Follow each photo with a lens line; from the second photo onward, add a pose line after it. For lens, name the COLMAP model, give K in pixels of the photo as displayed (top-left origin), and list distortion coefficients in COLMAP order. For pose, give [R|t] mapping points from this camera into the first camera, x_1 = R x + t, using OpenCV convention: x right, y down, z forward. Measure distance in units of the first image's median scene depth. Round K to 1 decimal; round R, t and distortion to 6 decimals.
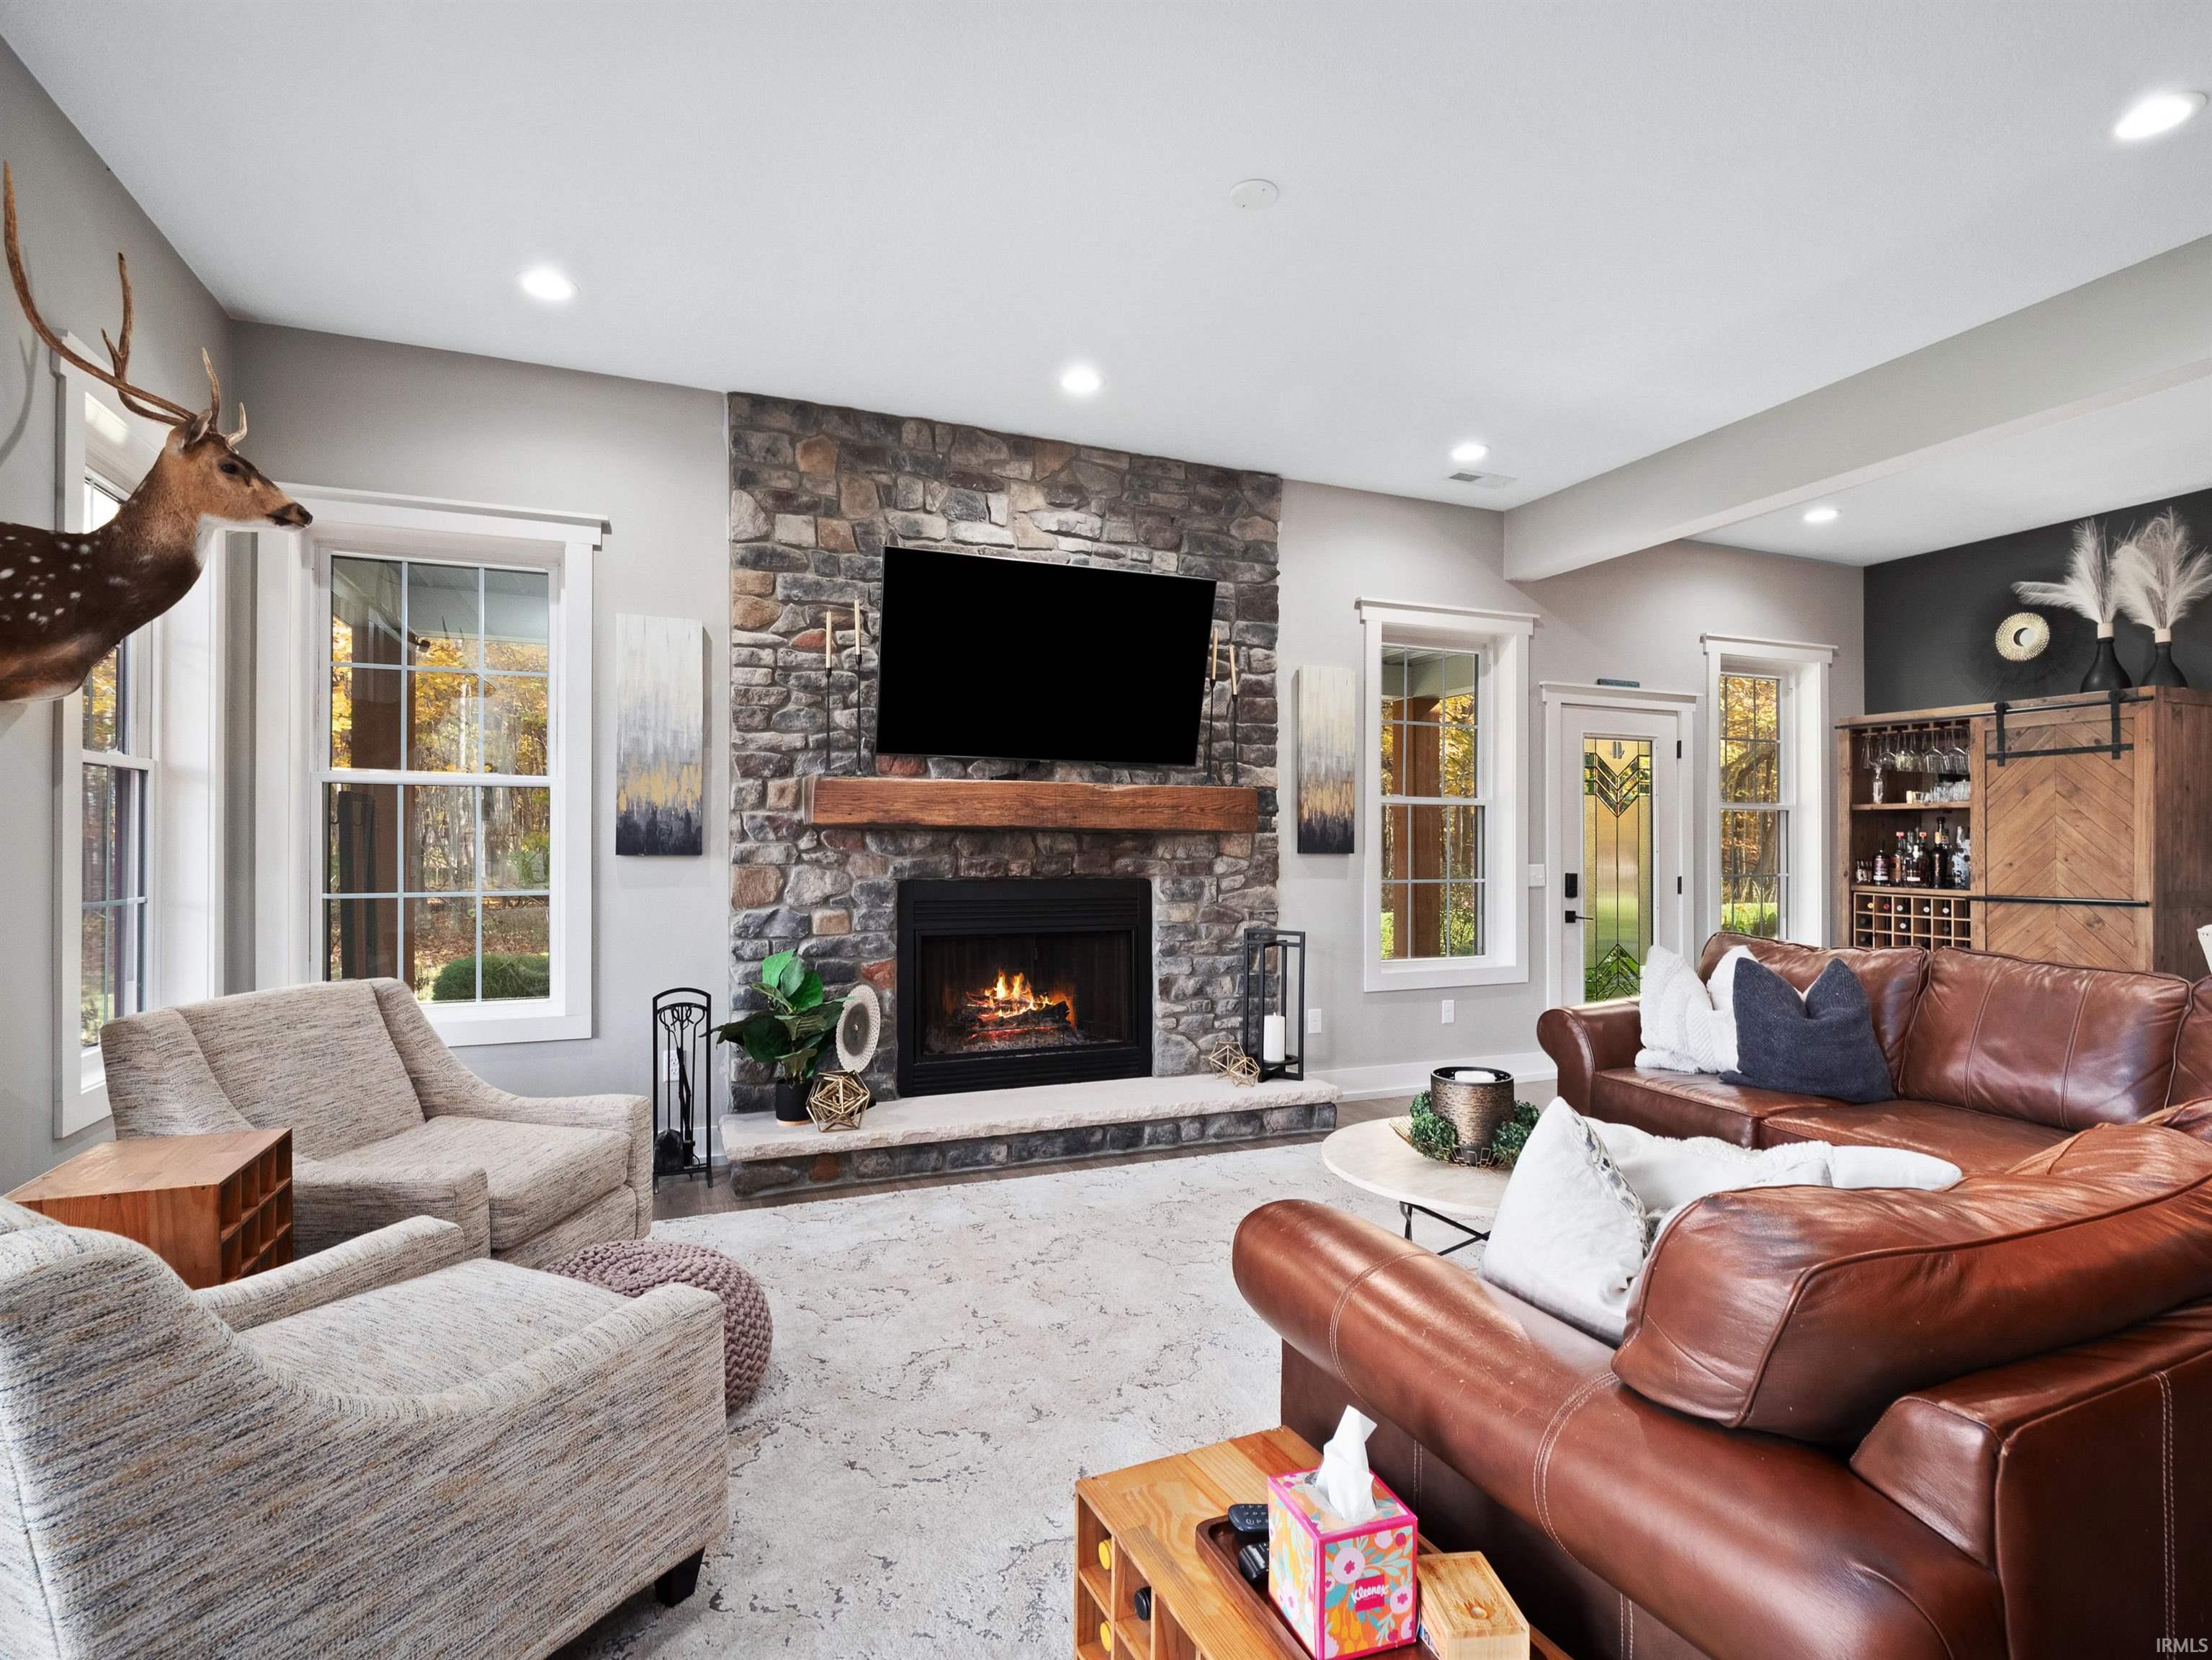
lens RADIAL K [[1065.7, 0, 1157.5], [0, 1065.7, 845.9], [0, 0, 1]] dist [-0.007635, -0.007457]
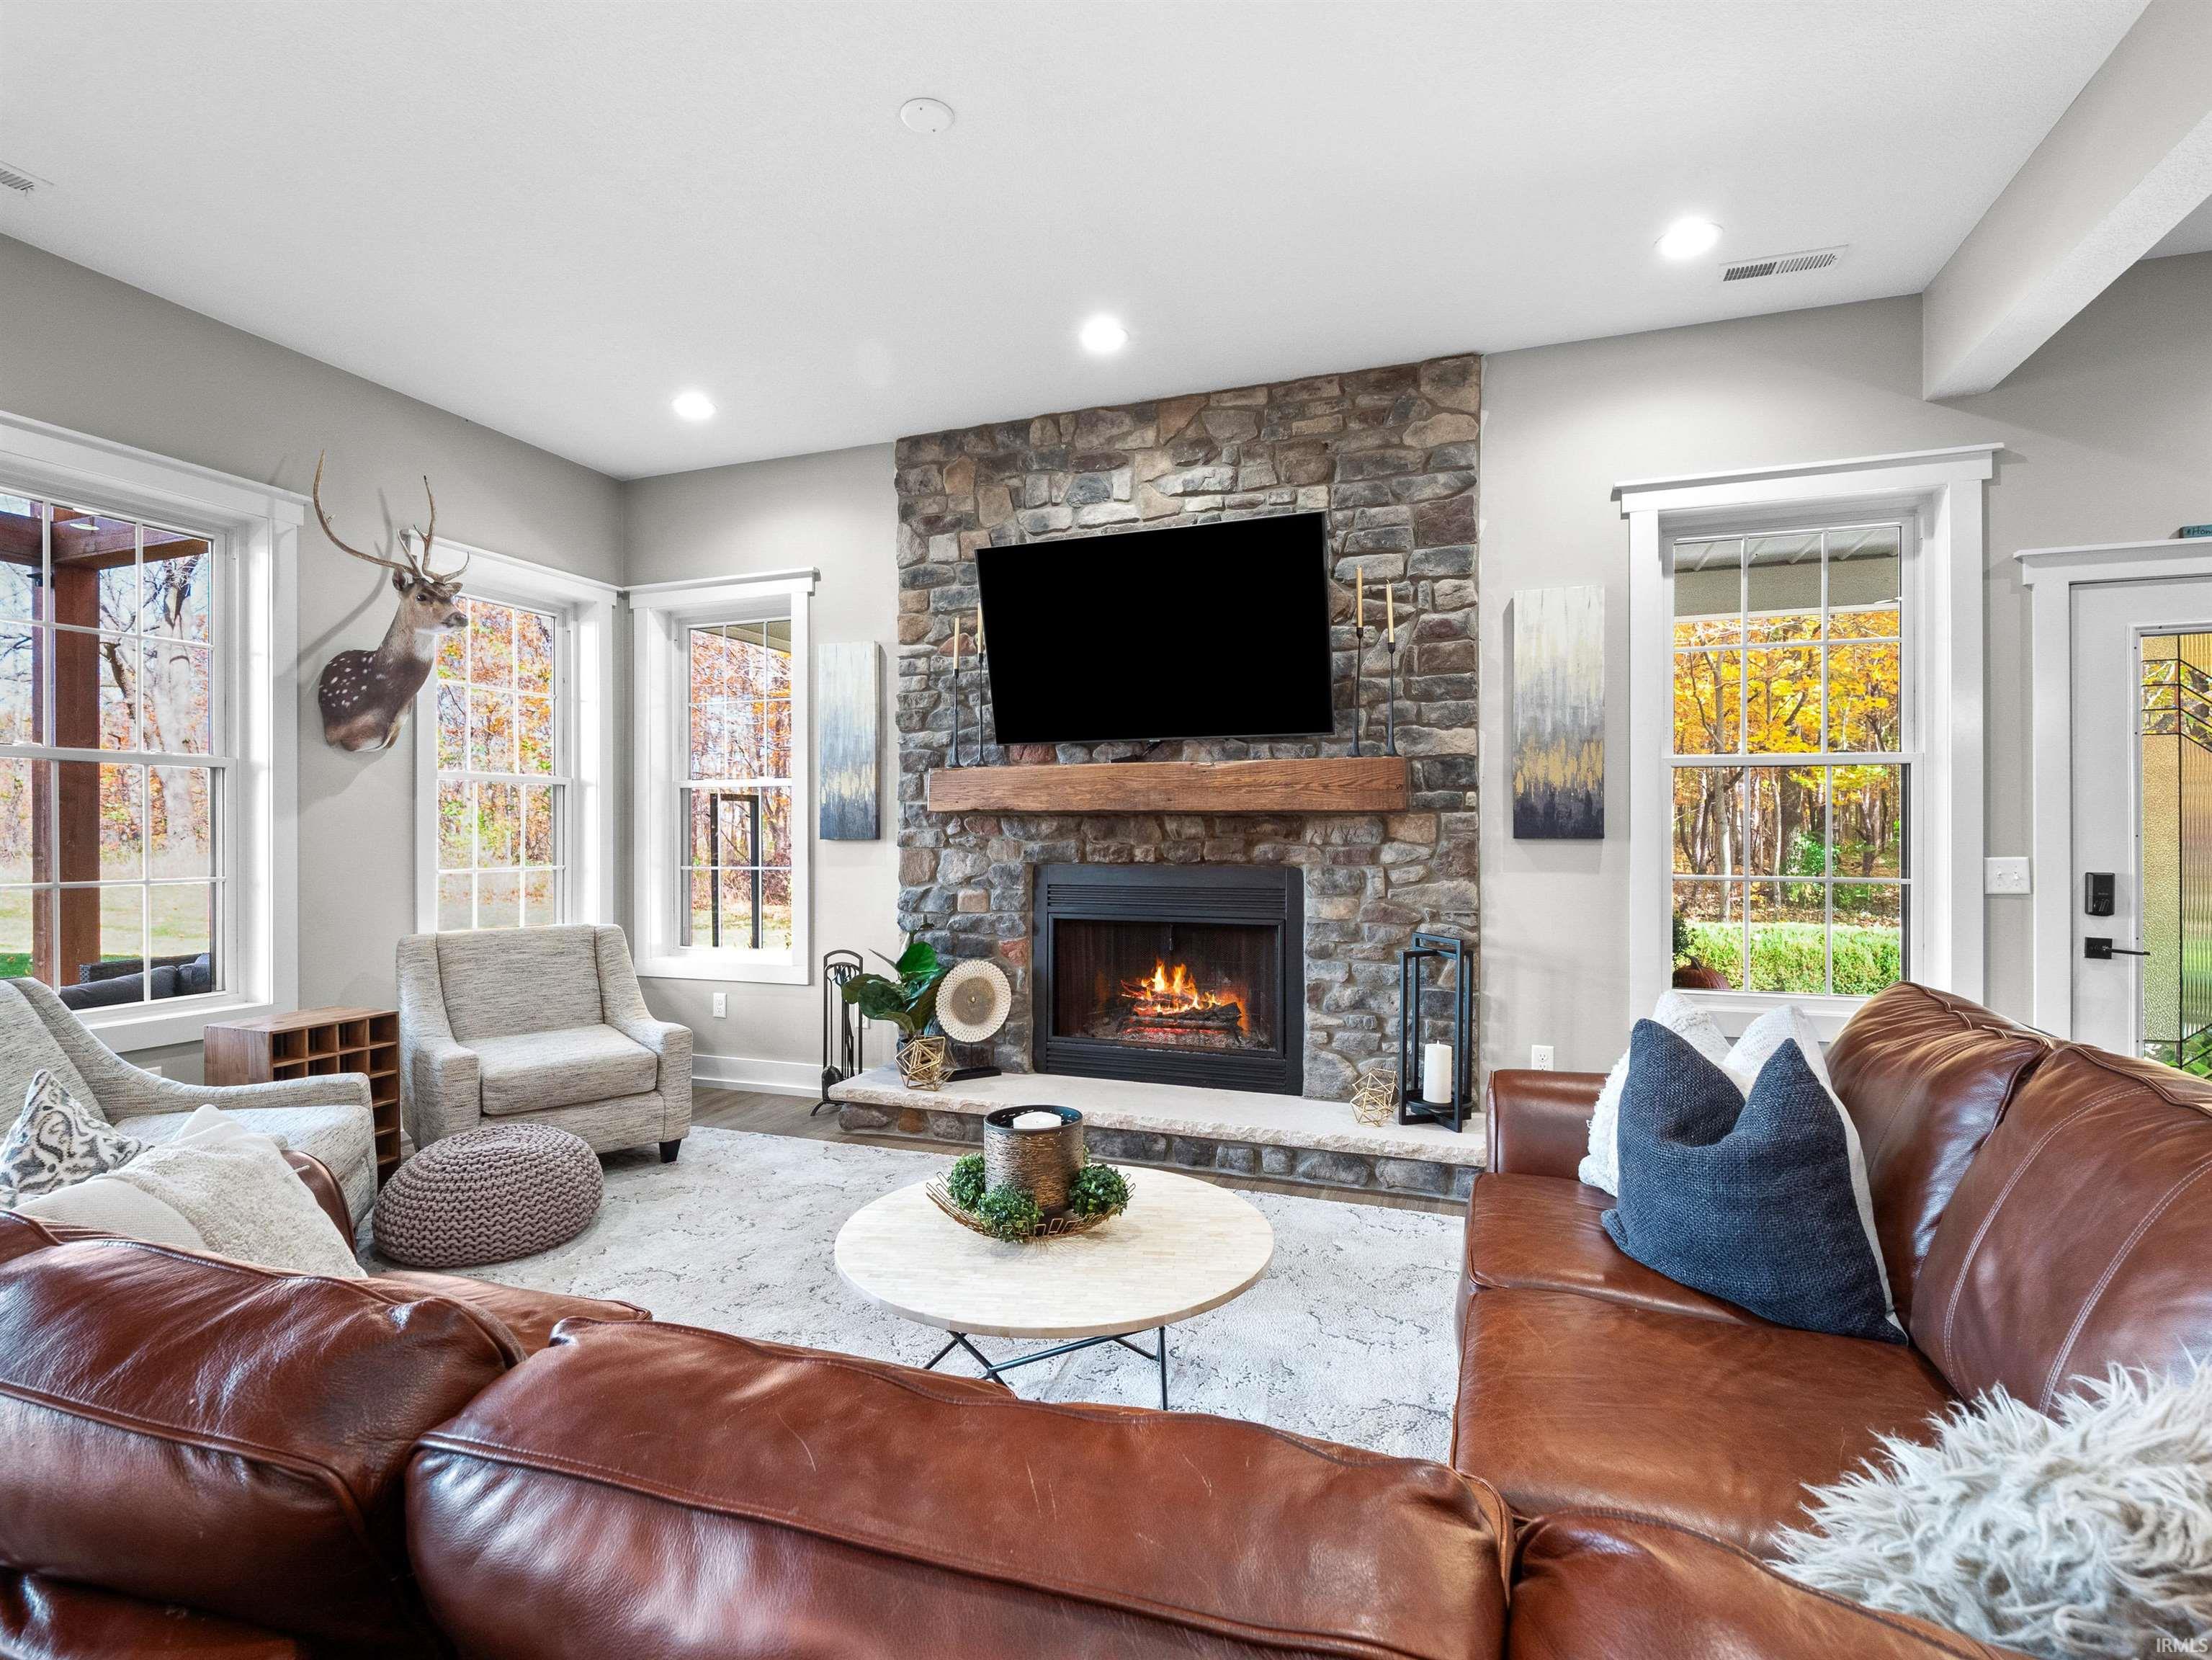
lens RADIAL K [[1065.7, 0, 1030.1], [0, 1065.7, 836.0], [0, 0, 1]] dist [-0.007635, -0.007457]
pose [[0.724121, -0.001097, -0.689672, 0.454735], [0.004135, 0.999988, 0.002750, 0.001814], [0.689661, -0.004843, 0.724116, 0.233405]]
